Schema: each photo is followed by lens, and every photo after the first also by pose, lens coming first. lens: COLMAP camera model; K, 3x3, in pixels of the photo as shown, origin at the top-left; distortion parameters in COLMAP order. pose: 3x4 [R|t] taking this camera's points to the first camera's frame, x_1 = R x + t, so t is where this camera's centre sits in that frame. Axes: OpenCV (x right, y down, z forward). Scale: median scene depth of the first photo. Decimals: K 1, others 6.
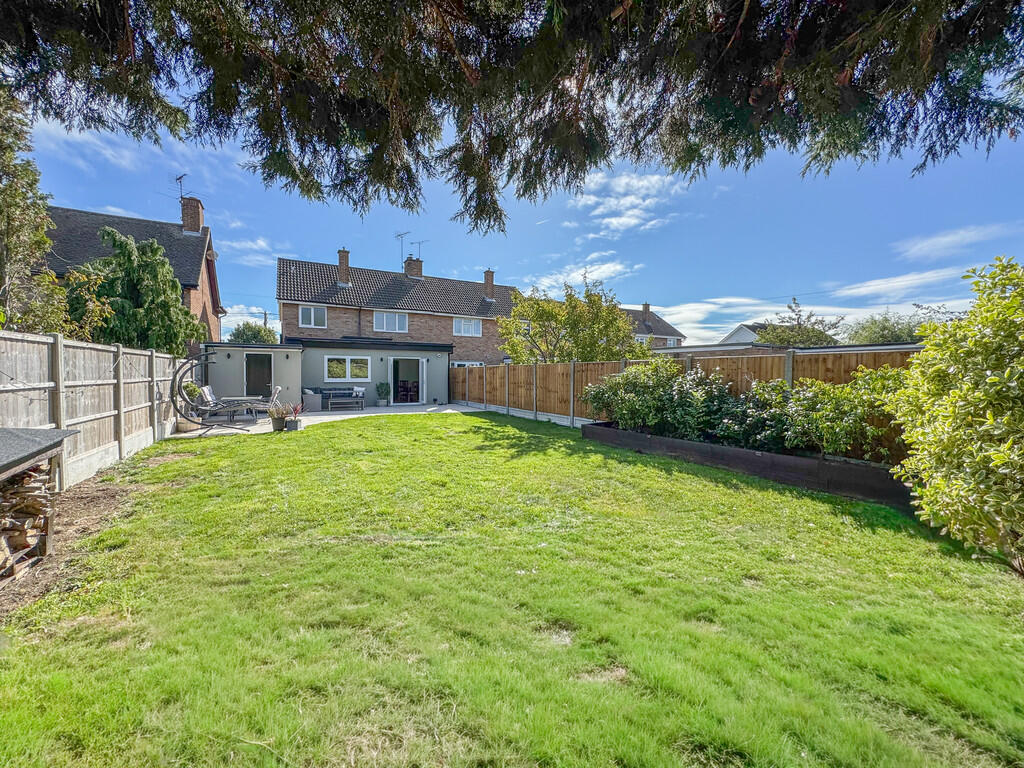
lens RADIAL K [[417.3, 0, 512.0], [0, 417.3, 384.0], [0, 0, 1]] dist [-0.000628, 0.000777]
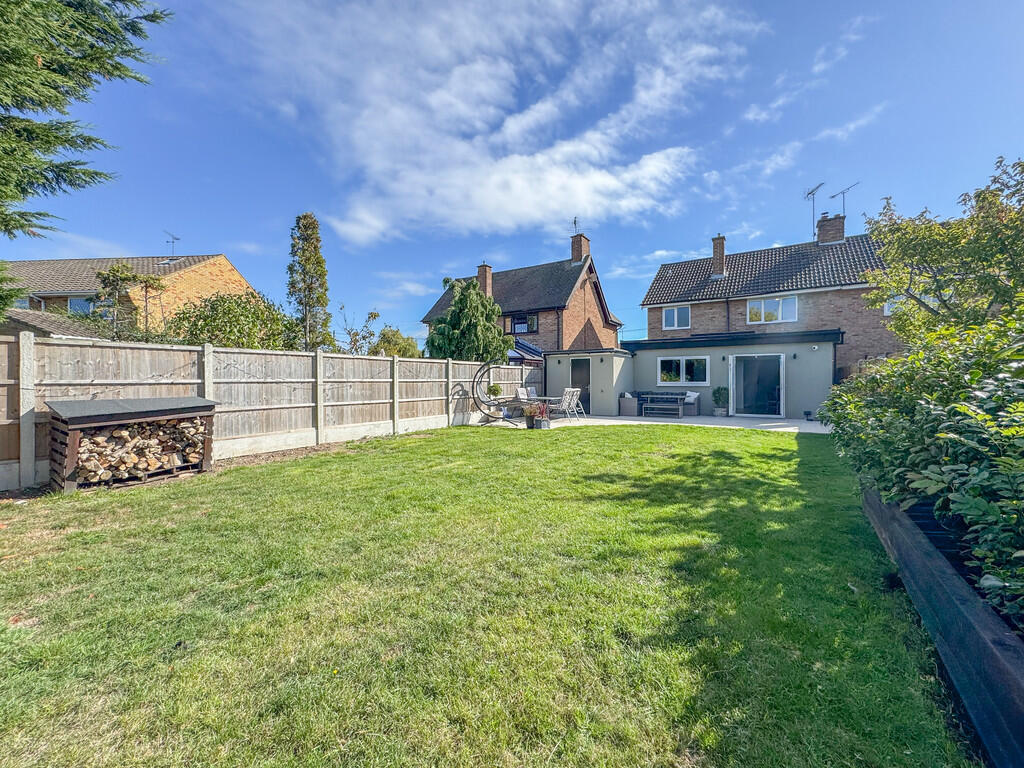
lens RADIAL K [[417.3, 0, 512.0], [0, 417.3, 384.0], [0, 0, 1]] dist [-0.000628, 0.000777]
pose [[0.448344, 0.007103, -0.893833, 0.237387], [-0.017027, 0.999855, -0.000595, -0.002191], [0.893699, 0.015486, 0.448400, 0.268166]]
